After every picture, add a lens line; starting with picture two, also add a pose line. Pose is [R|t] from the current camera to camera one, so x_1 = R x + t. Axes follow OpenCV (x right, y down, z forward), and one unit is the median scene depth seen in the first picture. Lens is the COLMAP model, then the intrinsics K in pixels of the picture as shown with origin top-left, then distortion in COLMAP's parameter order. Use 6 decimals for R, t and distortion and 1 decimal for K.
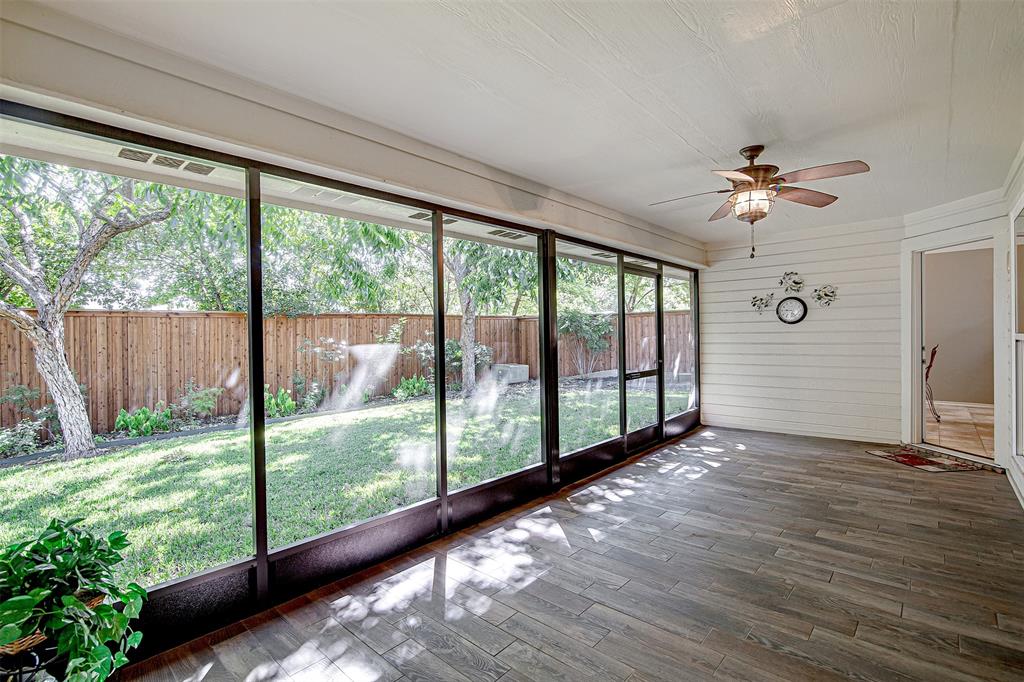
lens RADIAL K [[472.6, 0, 489.8], [0, 472.6, 337.2], [0, 0, 1]] dist [-0.025138, 0.004648]
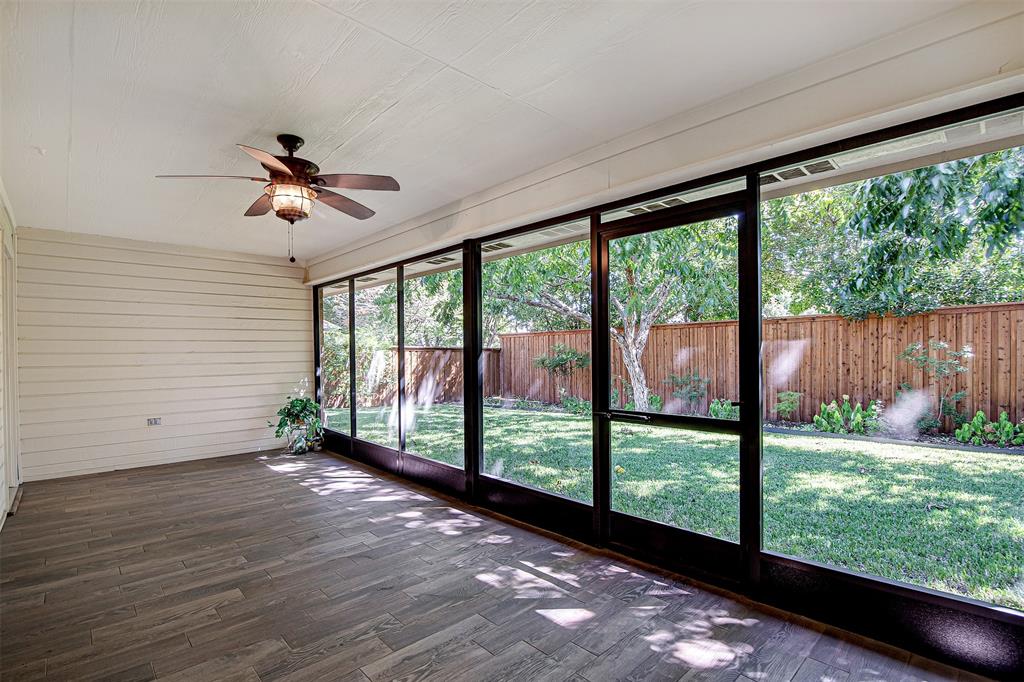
lens RADIAL K [[487.2, 0, 518.0], [0, 487.2, 348.8], [0, 0, 1]] dist [-0.015844, 0.000560]
pose [[-0.052965, 0.015654, -0.998474, 1.112546], [0.008015, 0.999852, 0.015250, -0.011806], [0.998564, -0.007195, -0.053083, 1.125054]]
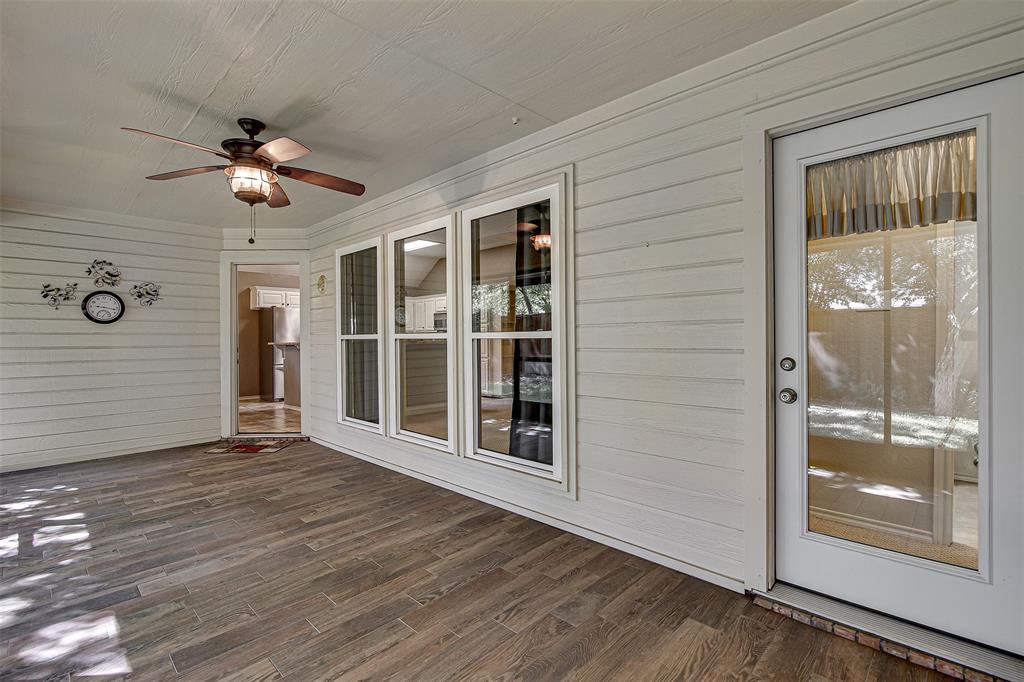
lens RADIAL K [[472.6, 0, 532.8], [0, 472.6, 345.8], [0, 0, 1]] dist [-0.025138, 0.004648]
pose [[-0.015148, -0.004865, 0.999873, -0.262544], [0.009538, 0.999942, 0.005010, 0.019668], [-0.999840, 0.009613, -0.015101, 0.362590]]
